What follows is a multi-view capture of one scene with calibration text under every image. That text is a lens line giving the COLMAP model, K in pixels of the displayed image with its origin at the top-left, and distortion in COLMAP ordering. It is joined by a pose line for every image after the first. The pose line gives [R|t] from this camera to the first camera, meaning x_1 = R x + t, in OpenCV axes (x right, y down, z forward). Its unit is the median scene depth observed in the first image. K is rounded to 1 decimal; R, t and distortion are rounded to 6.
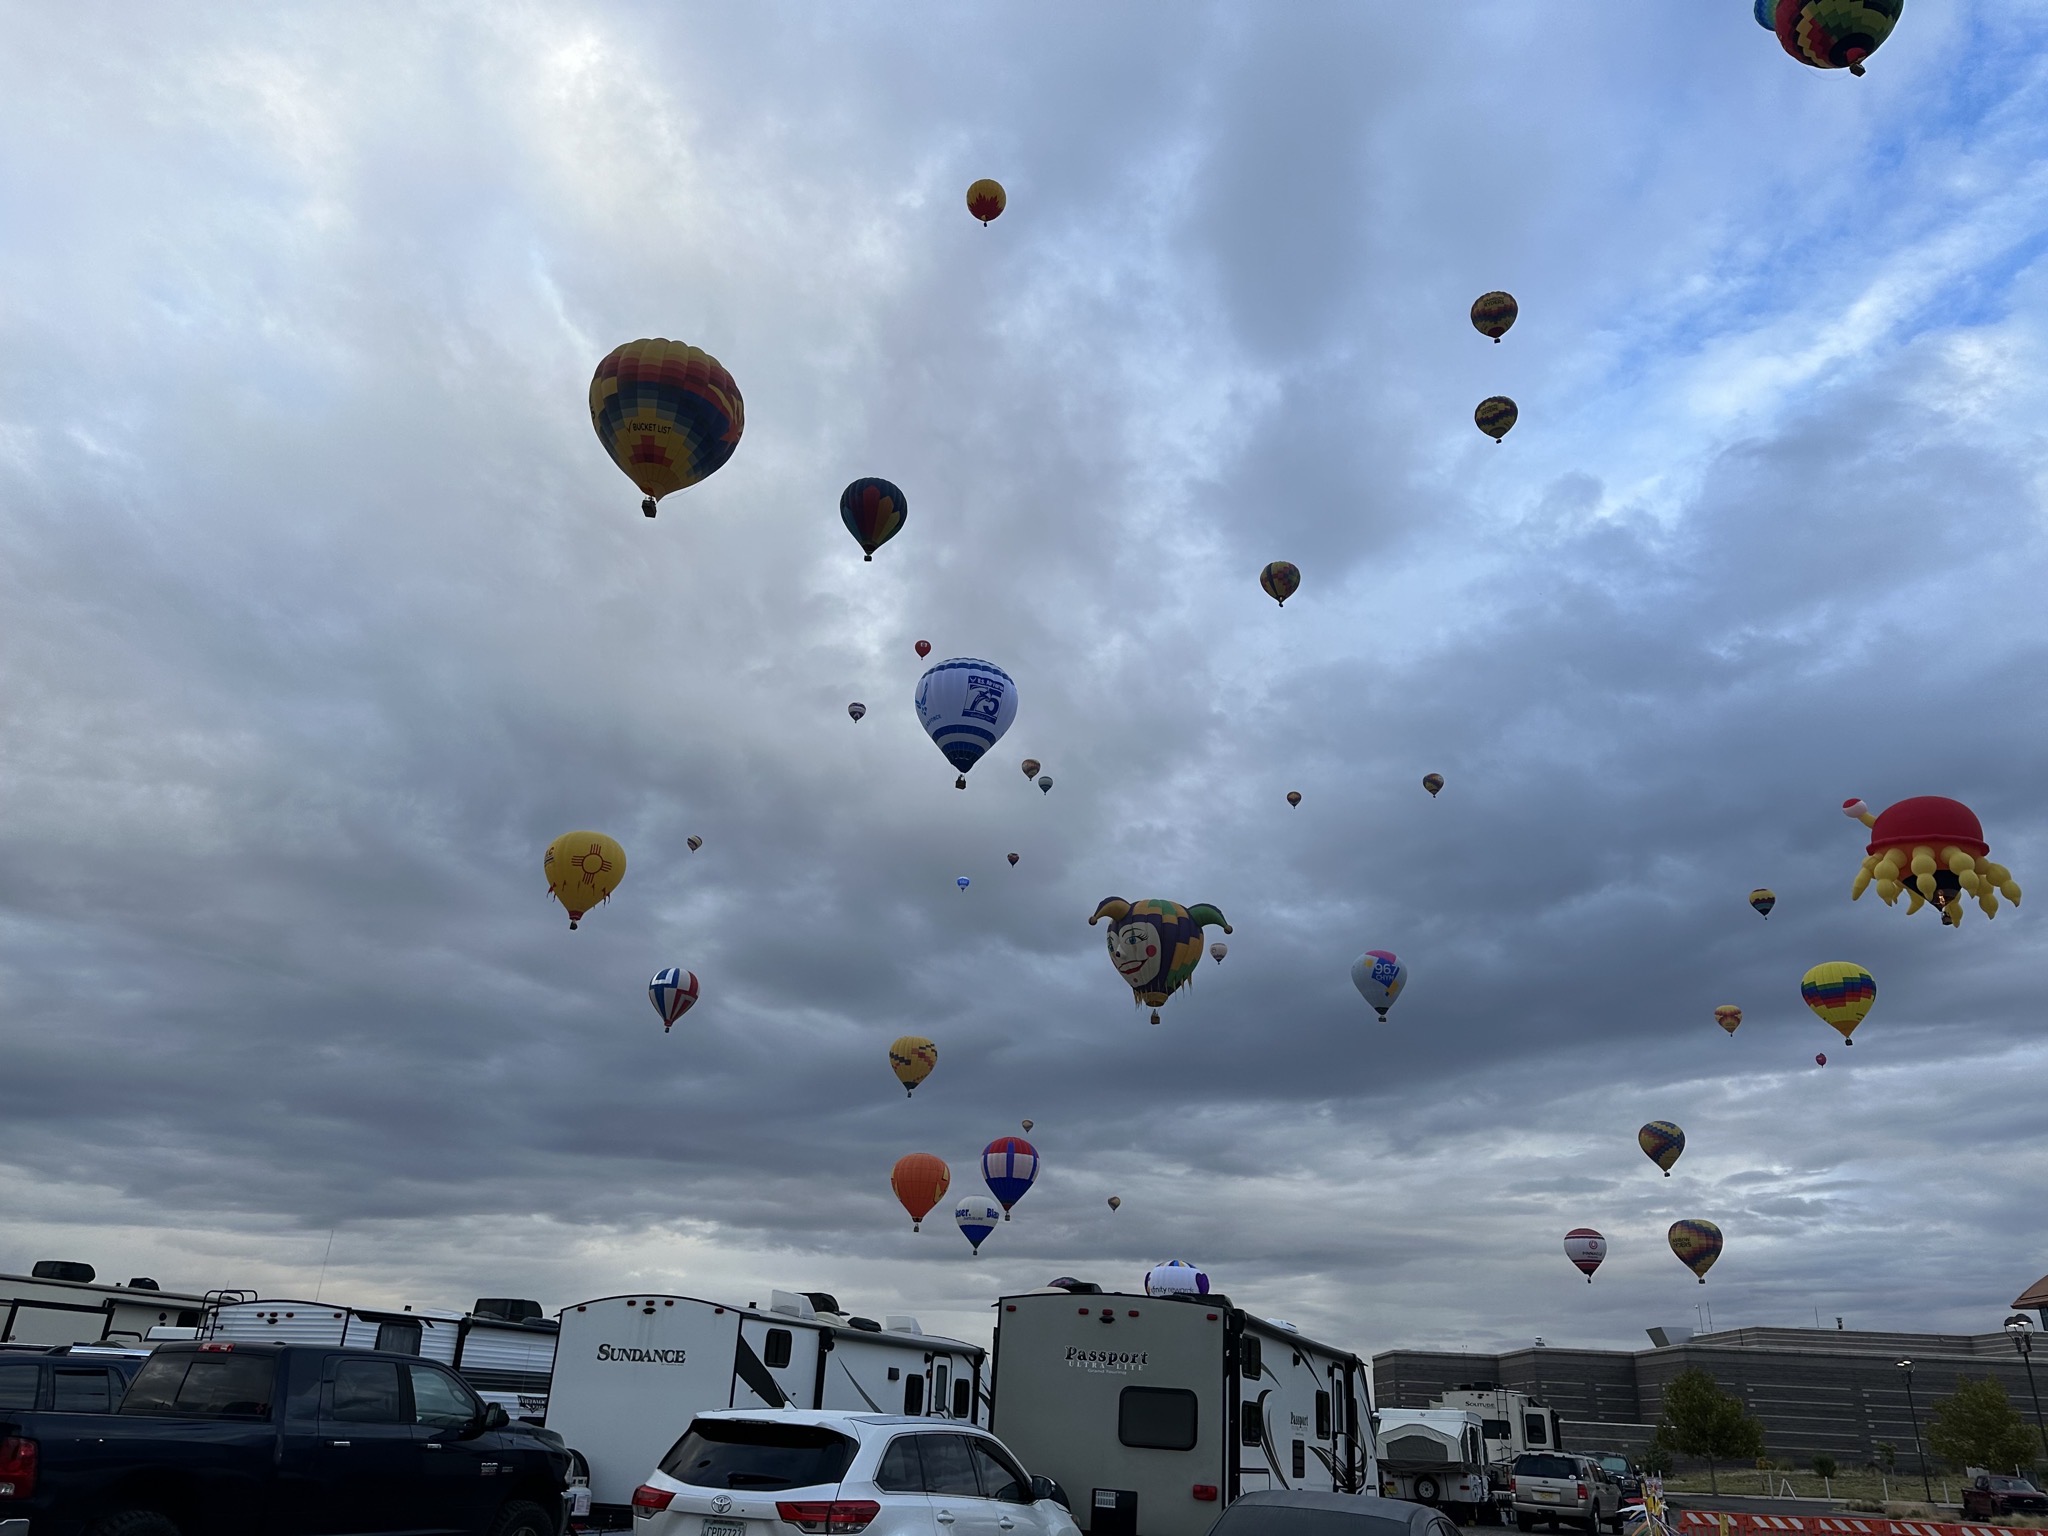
lens RADIAL K [[1442.6, 0, 1028.7], [0, 1442.6, 747.4], [0, 0, 1]] dist [0.025297, -0.025701]
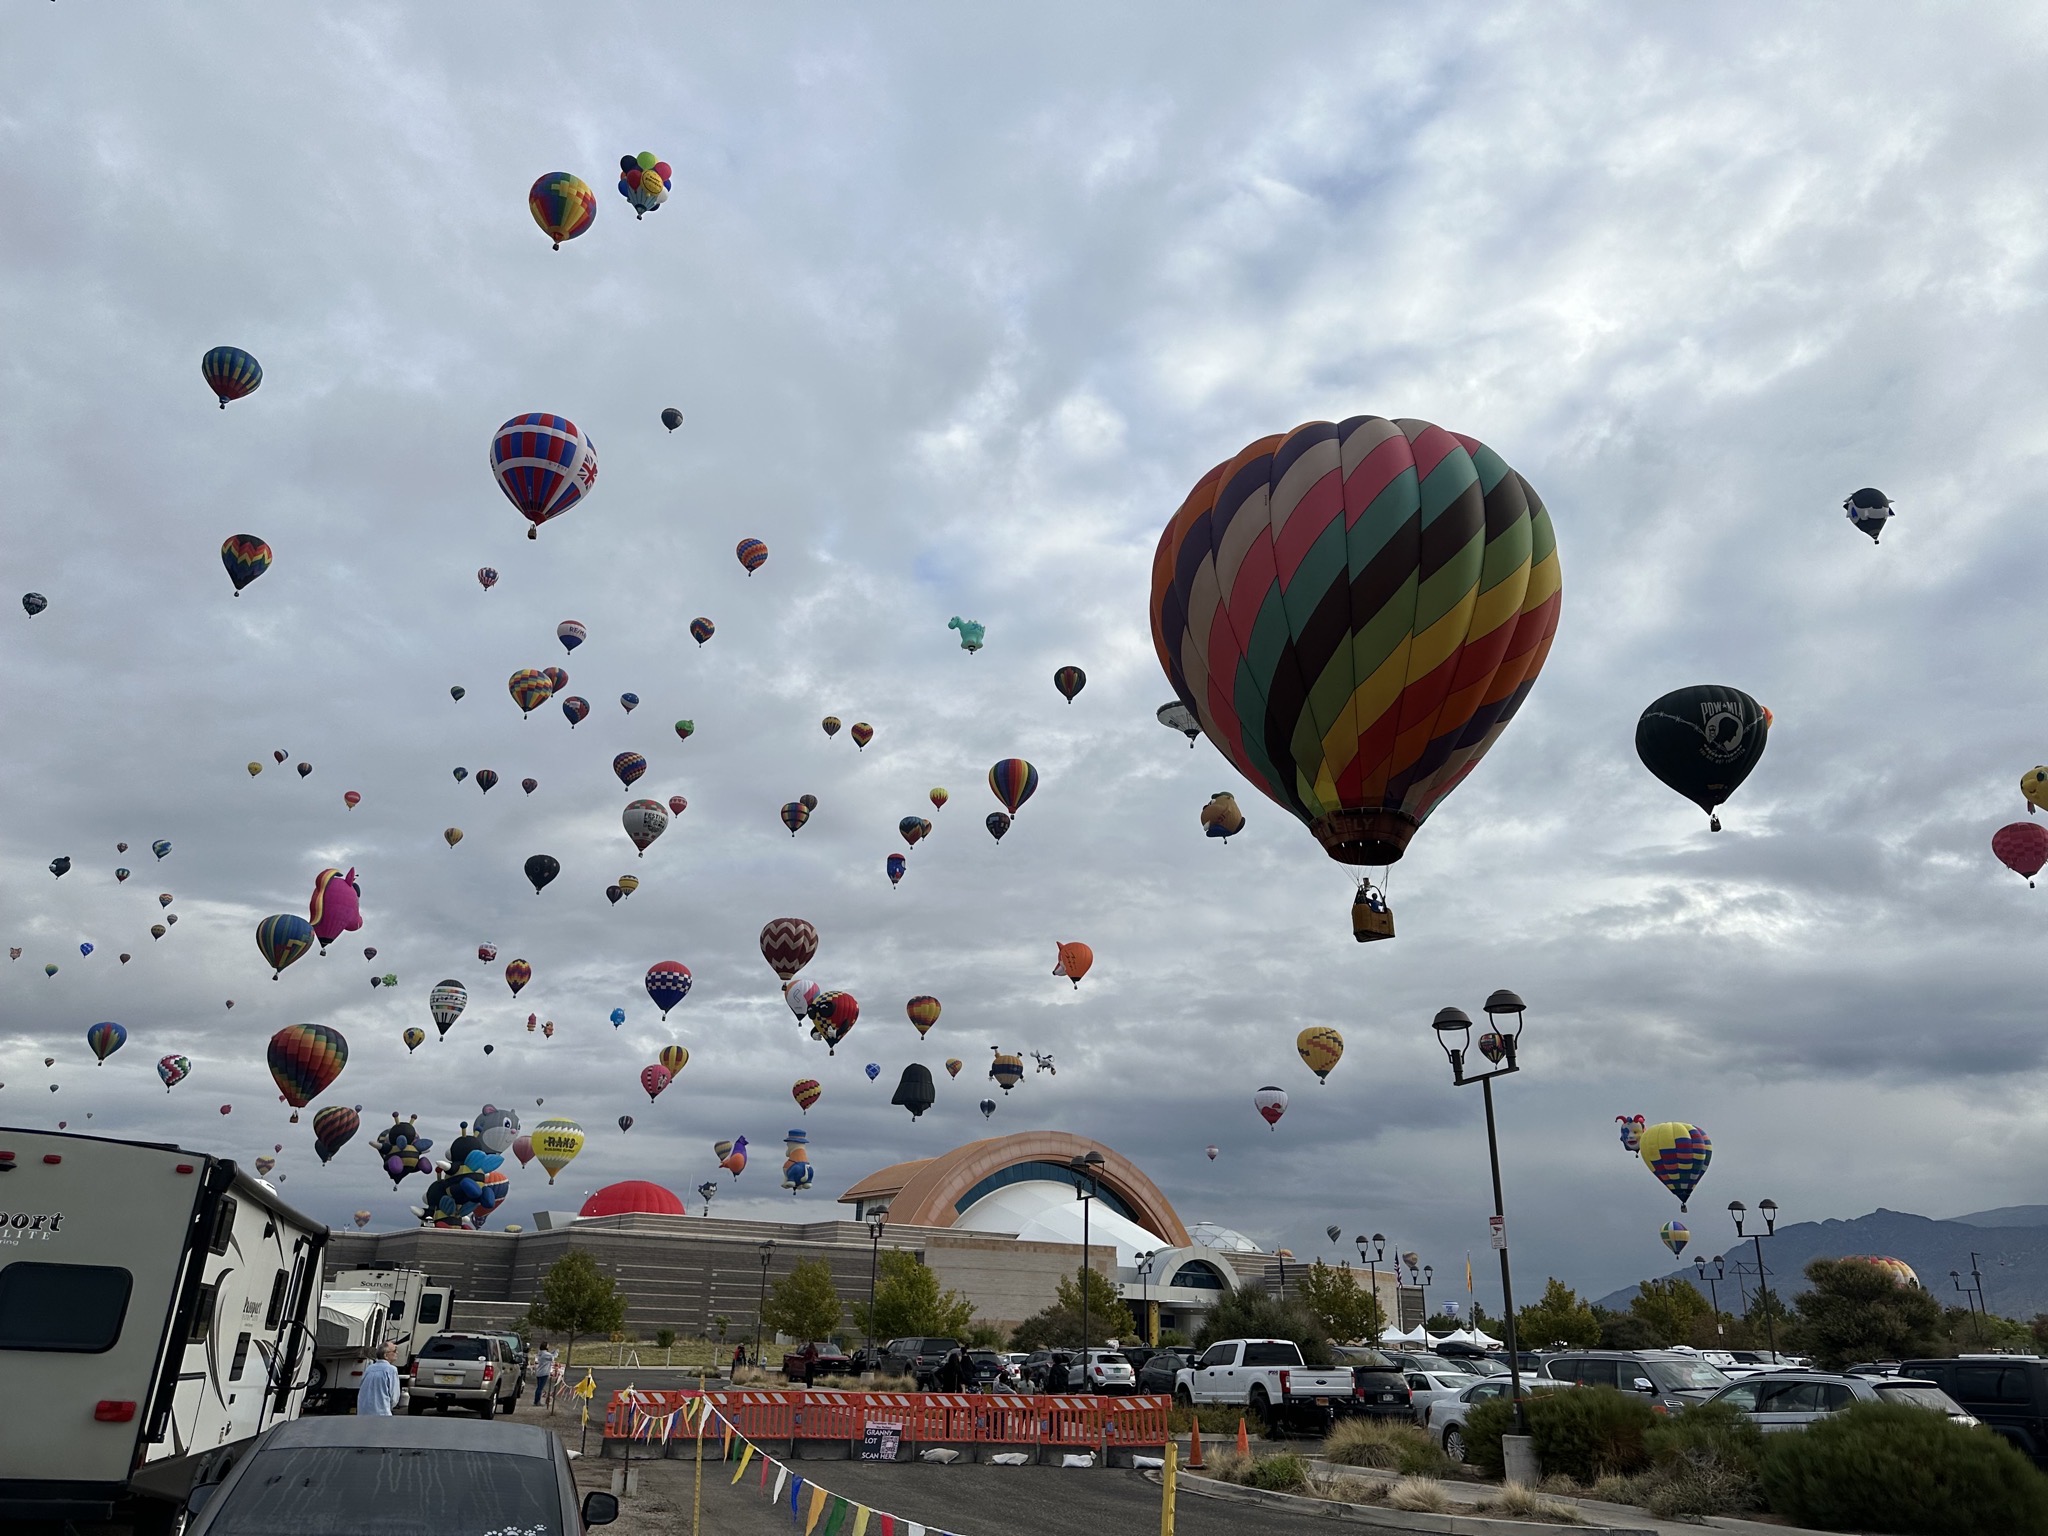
lens RADIAL K [[1430.2, 0, 1021.9], [0, 1430.2, 759.6], [0, 0, 1]] dist [0.073450, -0.120463]
pose [[0.765082, 0.218660, 0.605671, -0.013048], [-0.265053, 0.964143, -0.013261, 0.044108], [-0.586853, -0.150389, 0.795604, 0.099529]]
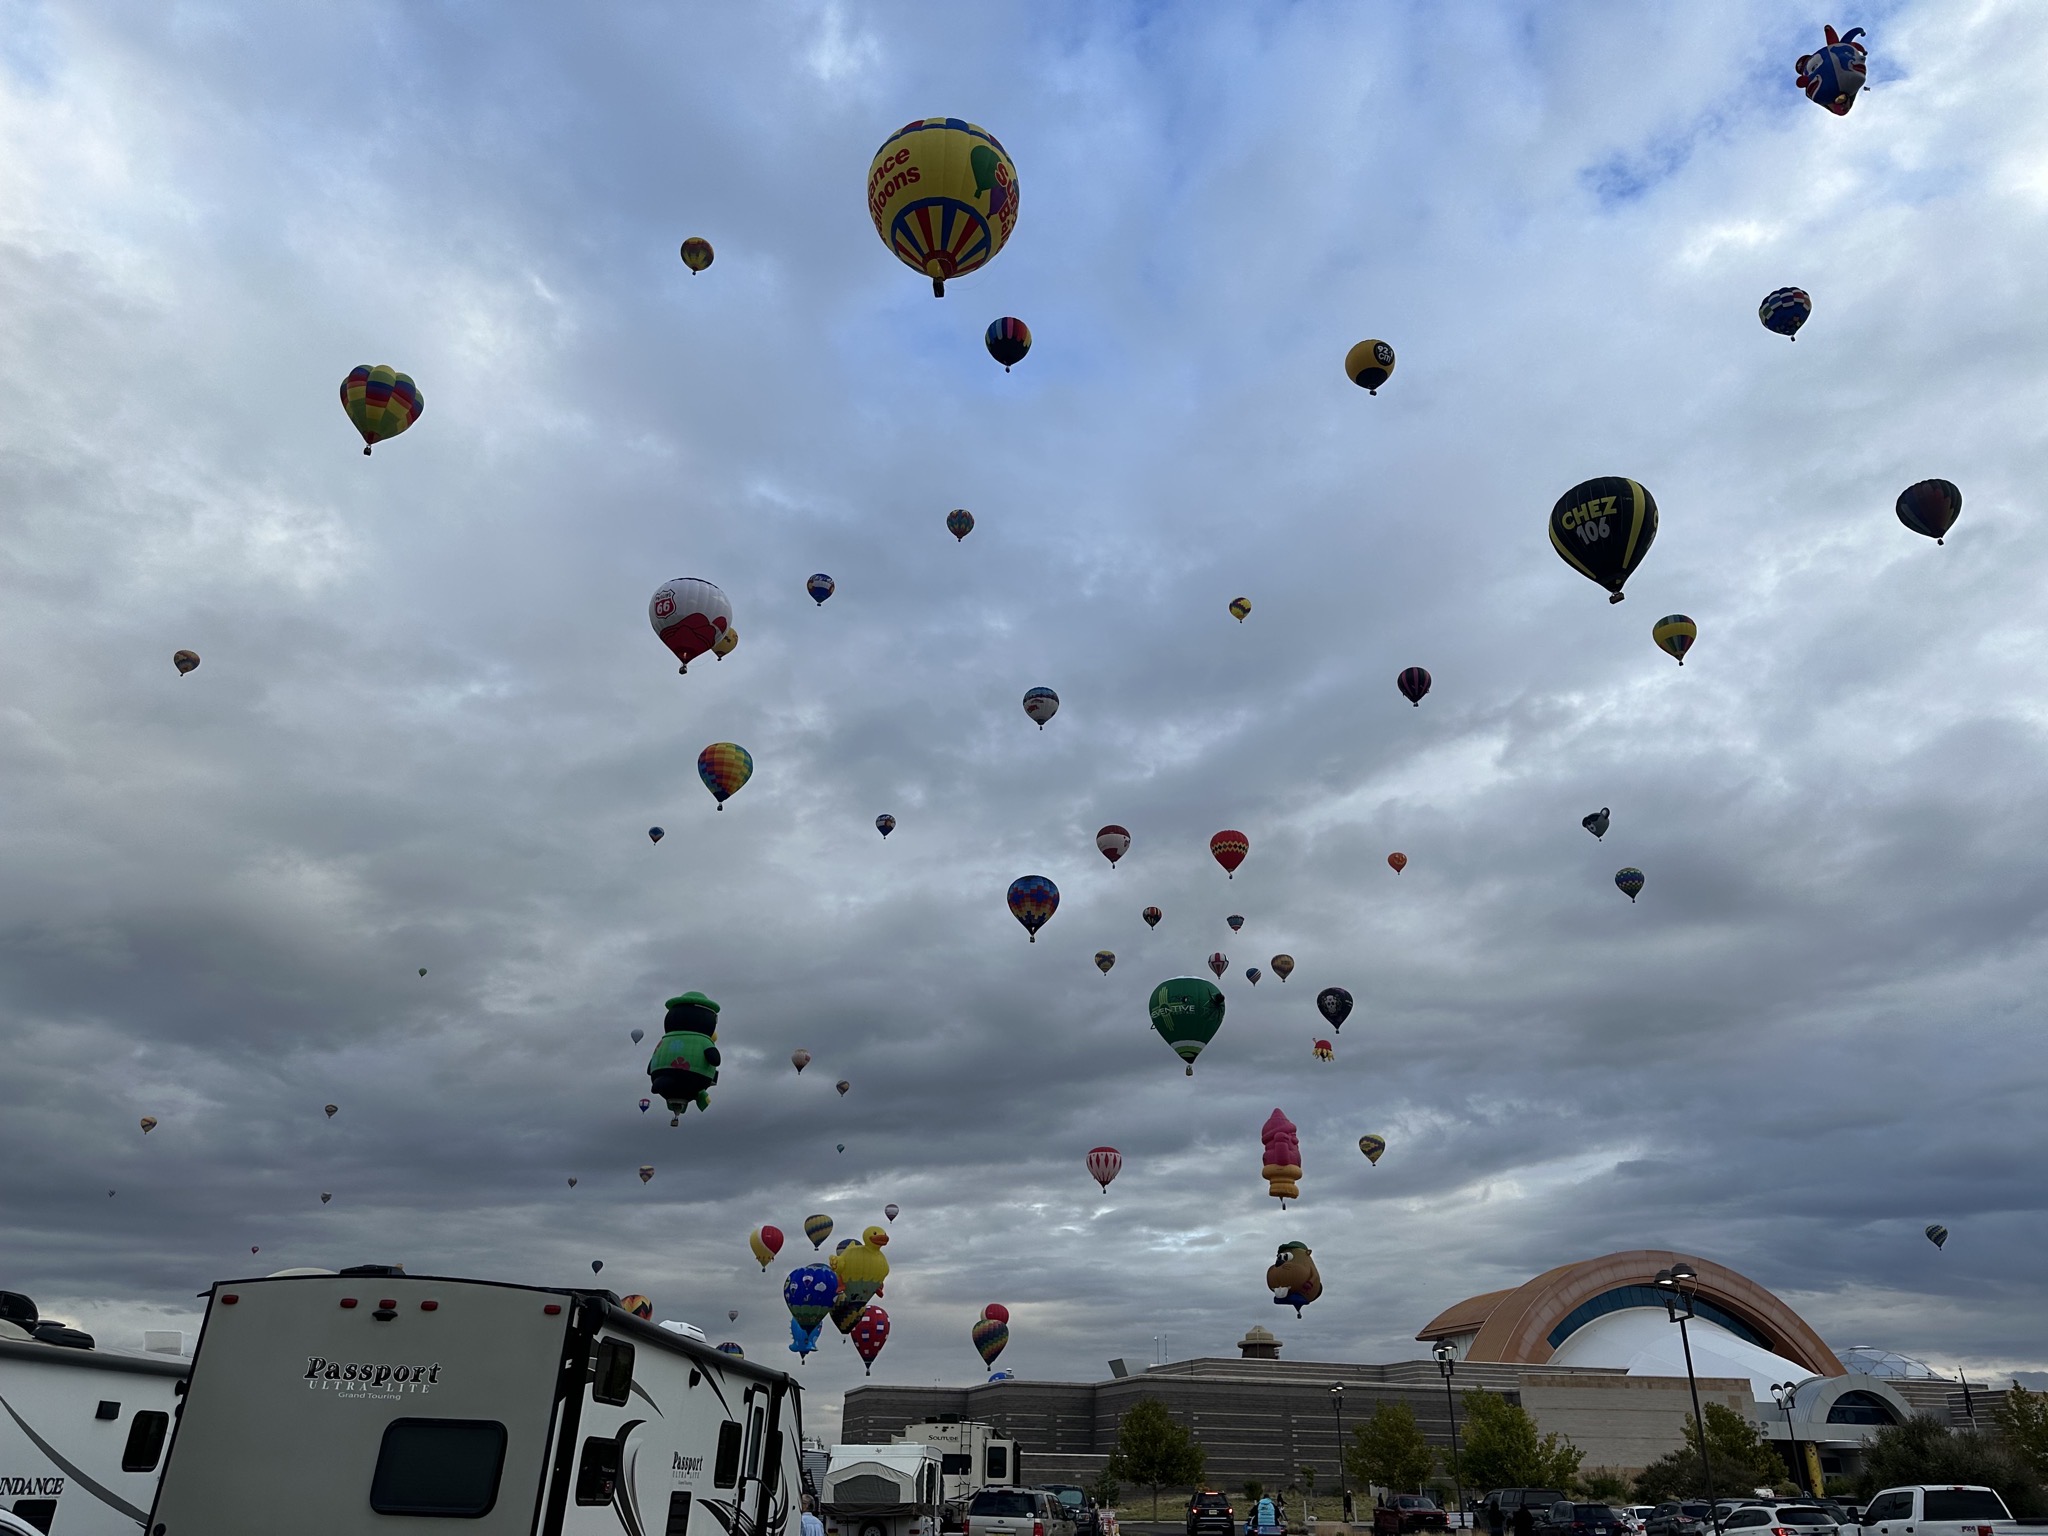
lens RADIAL K [[1446.5, 0, 1041.6], [0, 1446.5, 756.7], [0, 0, 1]] dist [0.013007, -0.016041]
pose [[0.943993, 0.121378, 0.306829, 0.044273], [-0.116136, 0.992604, -0.035358, 0.061233], [-0.308851, -0.002257, 0.951108, 0.132437]]
